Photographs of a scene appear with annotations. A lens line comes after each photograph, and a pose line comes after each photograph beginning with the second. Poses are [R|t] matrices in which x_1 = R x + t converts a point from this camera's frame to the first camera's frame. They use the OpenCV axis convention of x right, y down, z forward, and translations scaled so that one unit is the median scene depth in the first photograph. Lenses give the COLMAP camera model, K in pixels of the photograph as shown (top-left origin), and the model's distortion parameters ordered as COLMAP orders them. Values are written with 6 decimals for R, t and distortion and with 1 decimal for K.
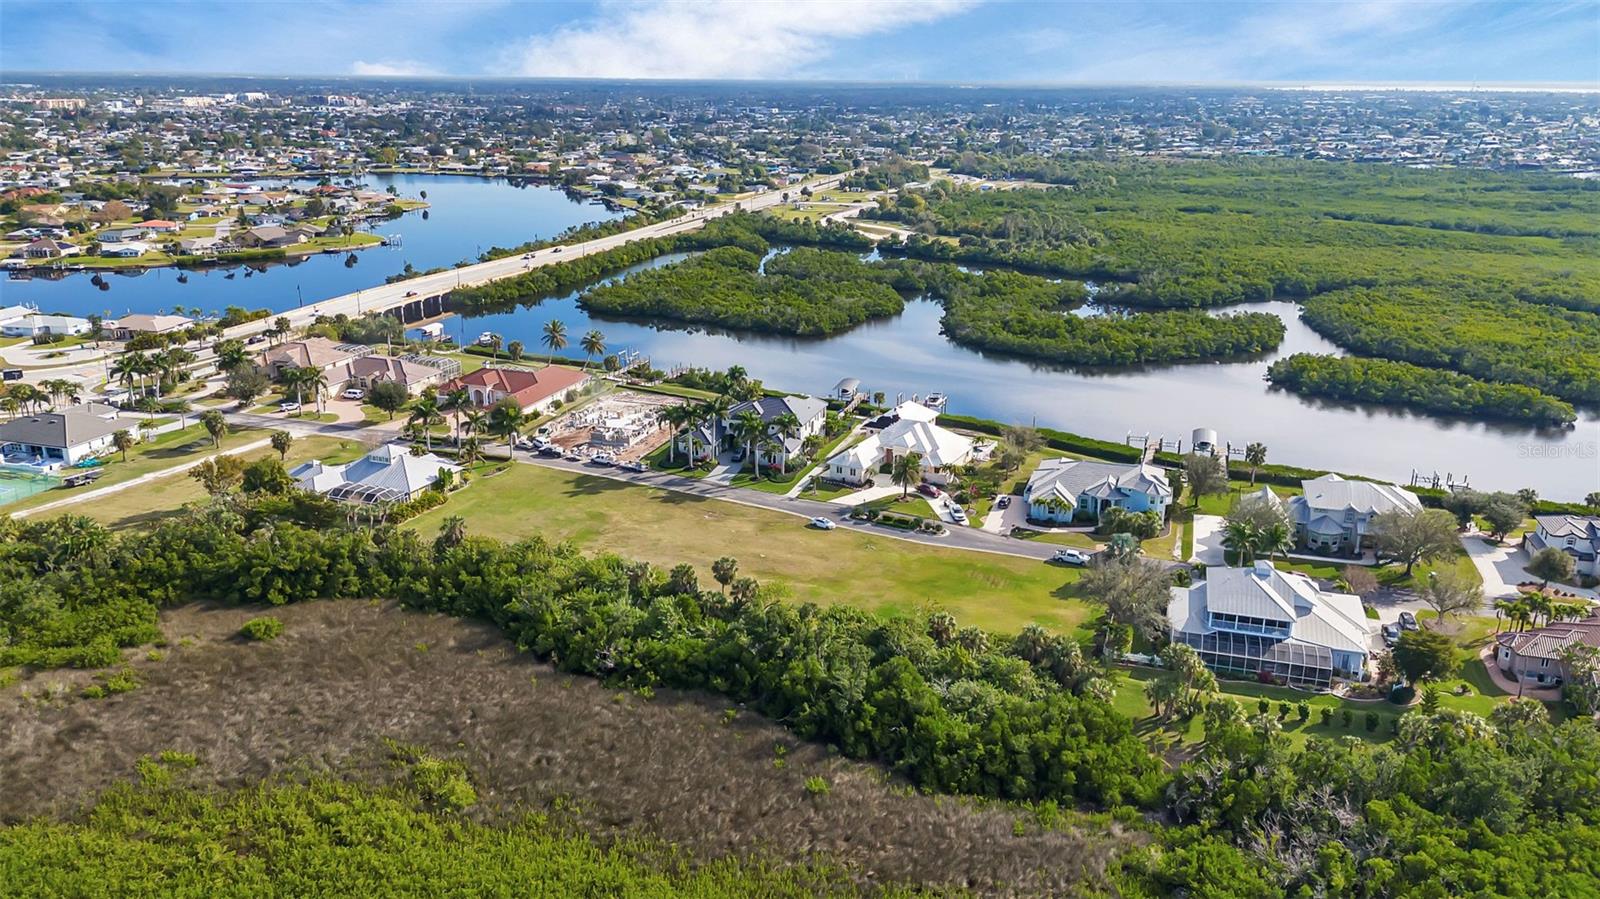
lens RADIAL K [[1173.7, 0, 800.0], [0, 1173.7, 449.5], [0, 0, 1]] dist [0.141563, -0.204017]
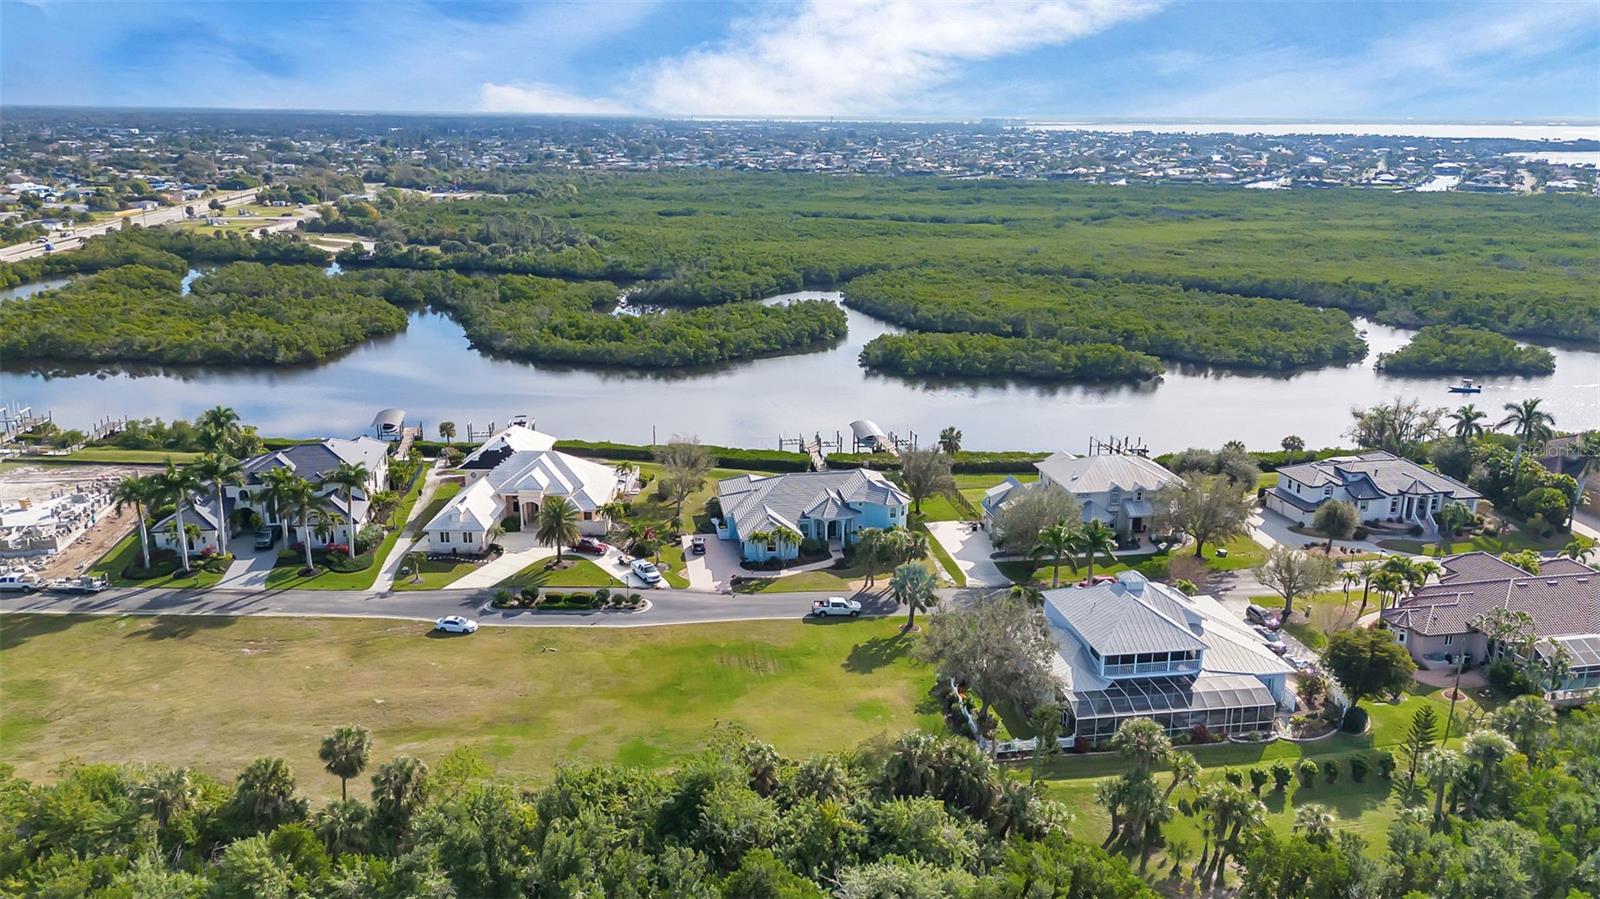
lens RADIAL K [[1190.3, 0, 800.0], [0, 1190.3, 449.5], [0, 0, 1]] dist [0.089291, -0.084148]
pose [[0.891434, -0.122205, 0.436361, -0.063039], [0.132684, 0.991137, 0.006514, -0.007833], [-0.433289, 0.052092, 0.899748, 0.239207]]
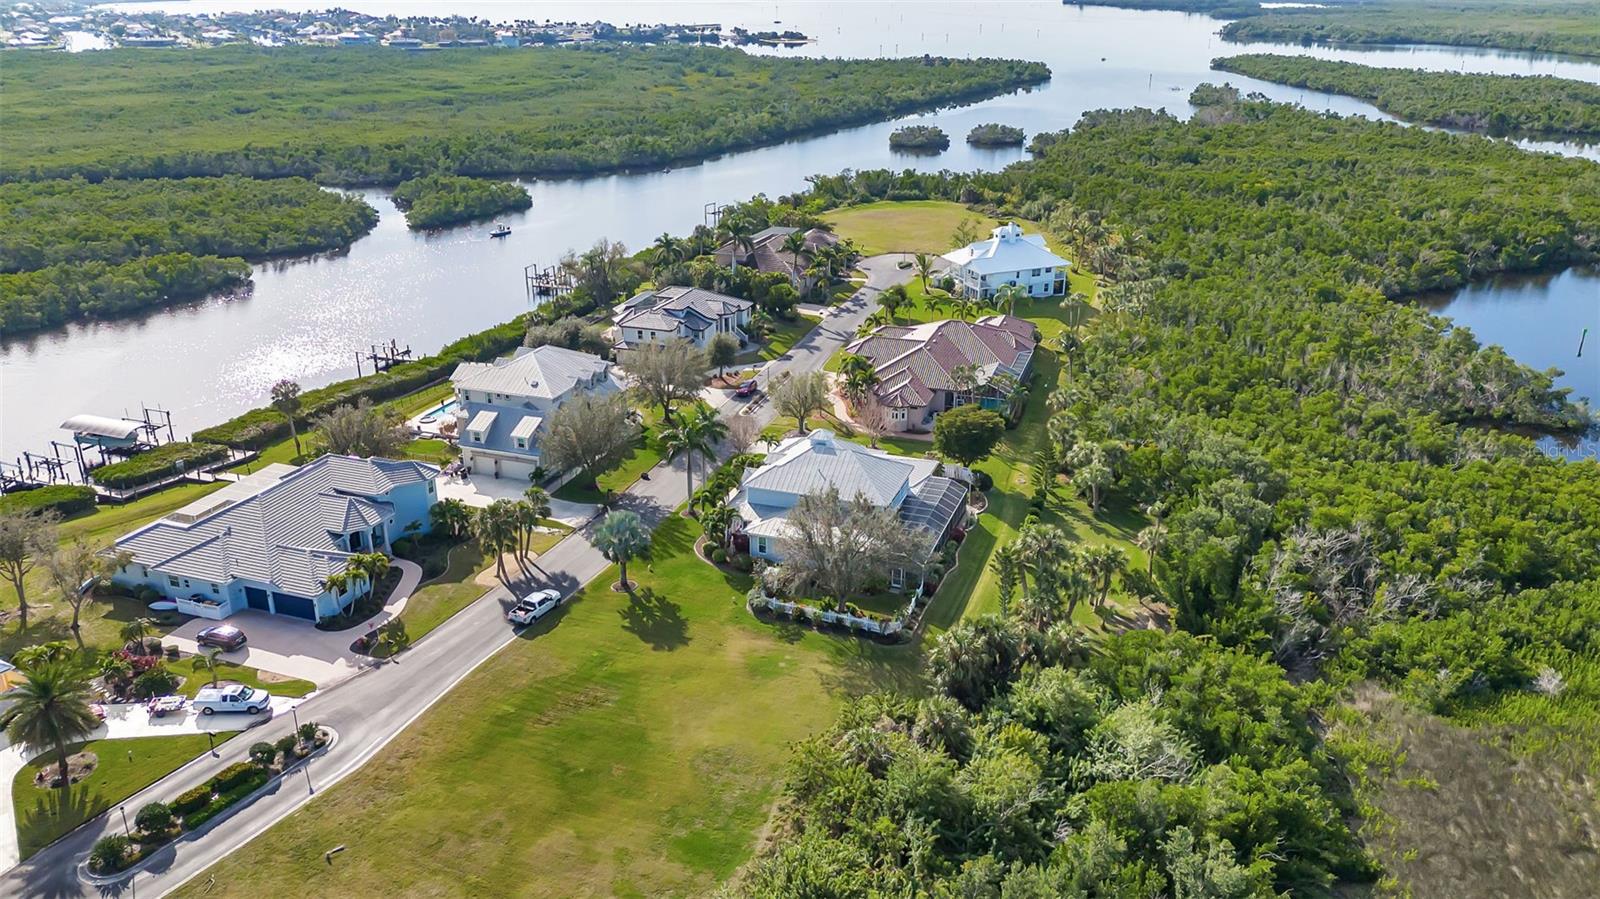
lens RADIAL K [[1190.3, 0, 800.0], [0, 1190.3, 449.5], [0, 0, 1]] dist [0.089291, -0.084148]
pose [[0.049086, -0.380466, 0.923491, -0.184535], [0.300770, 0.887318, 0.349577, -0.096022], [-0.952433, 0.260599, 0.157987, 0.517105]]
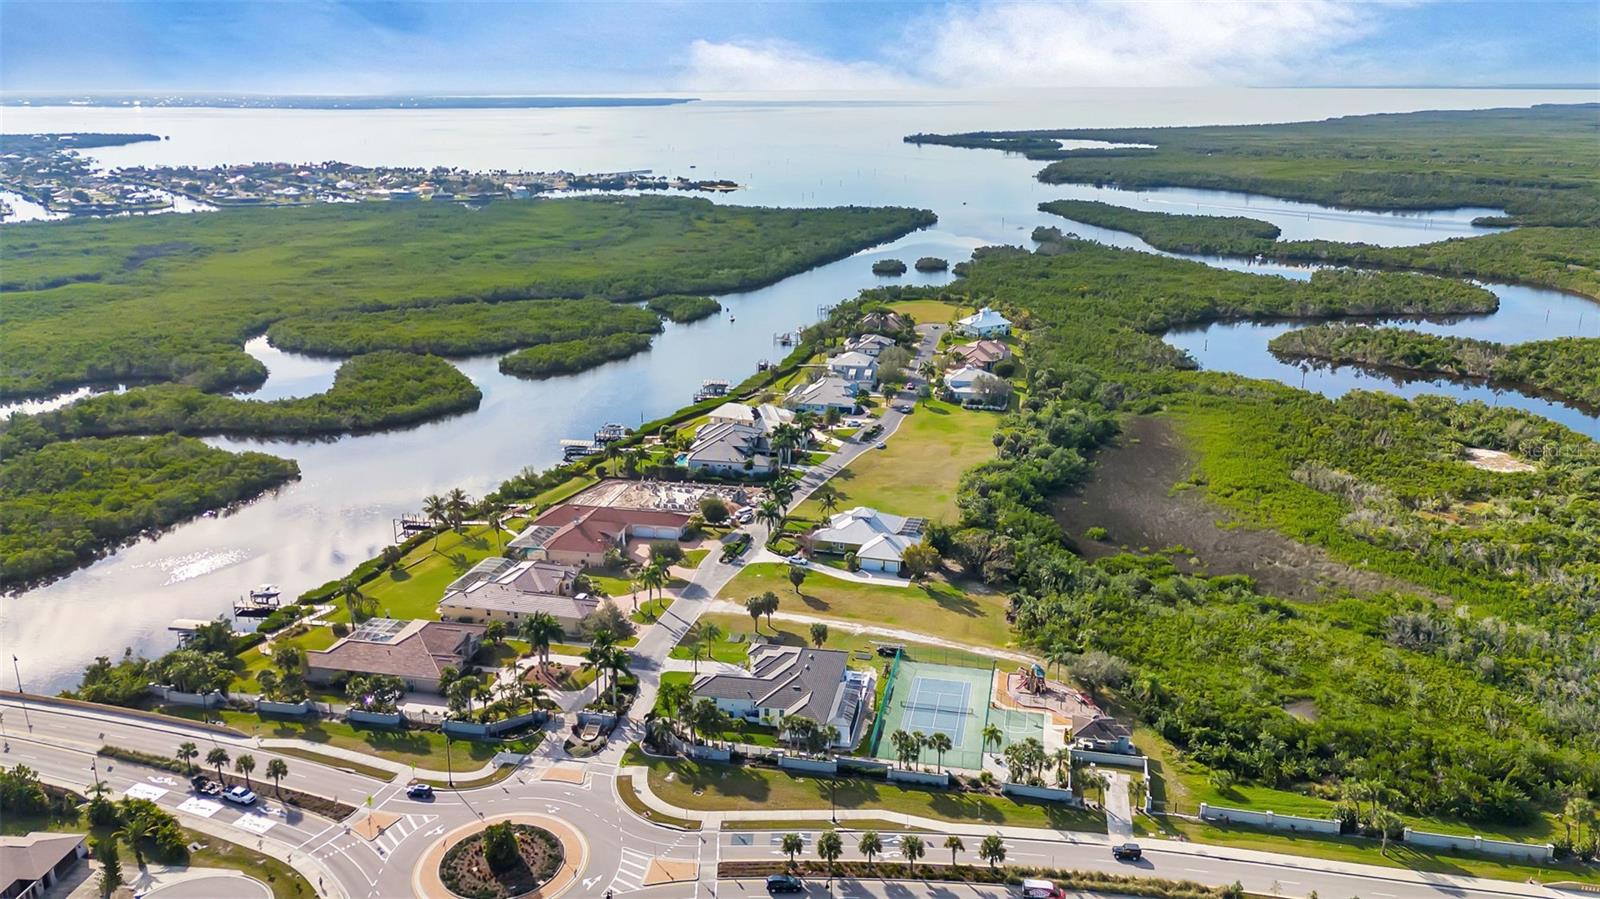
lens RADIAL K [[1190.3, 0, 800.0], [0, 1190.3, 449.5], [0, 0, 1]] dist [0.089291, -0.084148]
pose [[-0.090712, -0.297939, 0.950265, -1.214275], [0.303518, 0.900531, 0.311320, -0.381621], [-0.948498, 0.316663, 0.008741, 0.800434]]
